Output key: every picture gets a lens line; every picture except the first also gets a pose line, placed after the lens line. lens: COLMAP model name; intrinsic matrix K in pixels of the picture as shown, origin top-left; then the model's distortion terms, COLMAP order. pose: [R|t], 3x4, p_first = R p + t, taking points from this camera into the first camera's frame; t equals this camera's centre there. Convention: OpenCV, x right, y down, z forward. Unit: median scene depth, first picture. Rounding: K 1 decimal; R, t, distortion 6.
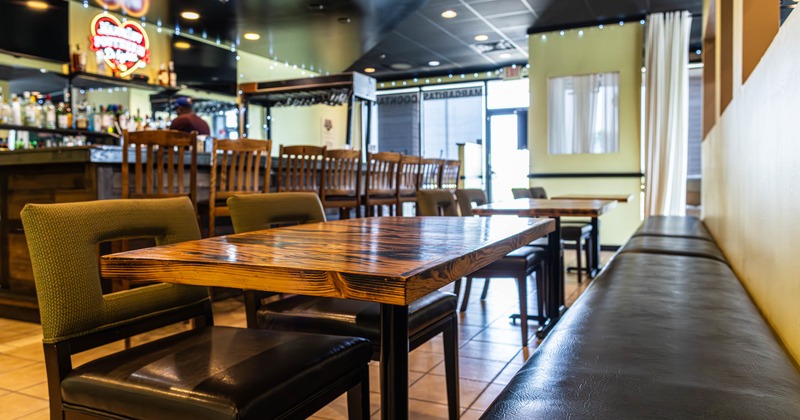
lens RADIAL K [[551.4, 0, 400.0], [0, 551.4, 210.0], [0, 0, 1]] dist [0.002818, 0.001154]
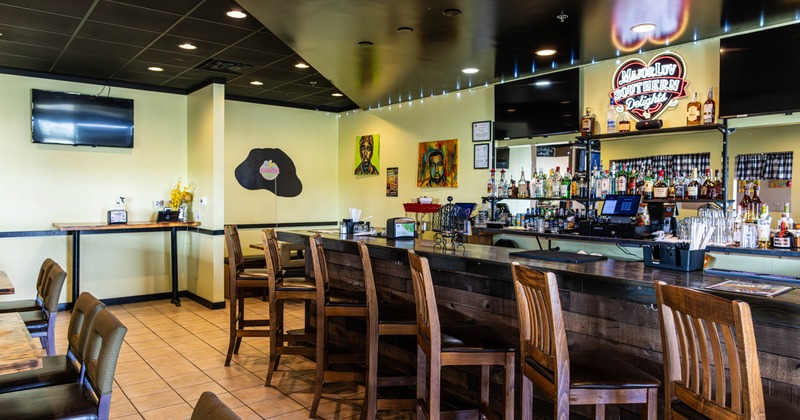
lens RADIAL K [[551.4, 0, 400.0], [0, 551.4, 210.0], [0, 0, 1]] dist [0.002818, 0.001154]
pose [[-0.441820, 0.034393, -0.896444, 0.409184], [-0.046285, 0.997060, 0.061065, -0.152978], [0.895909, 0.068472, -0.438930, 1.061592]]
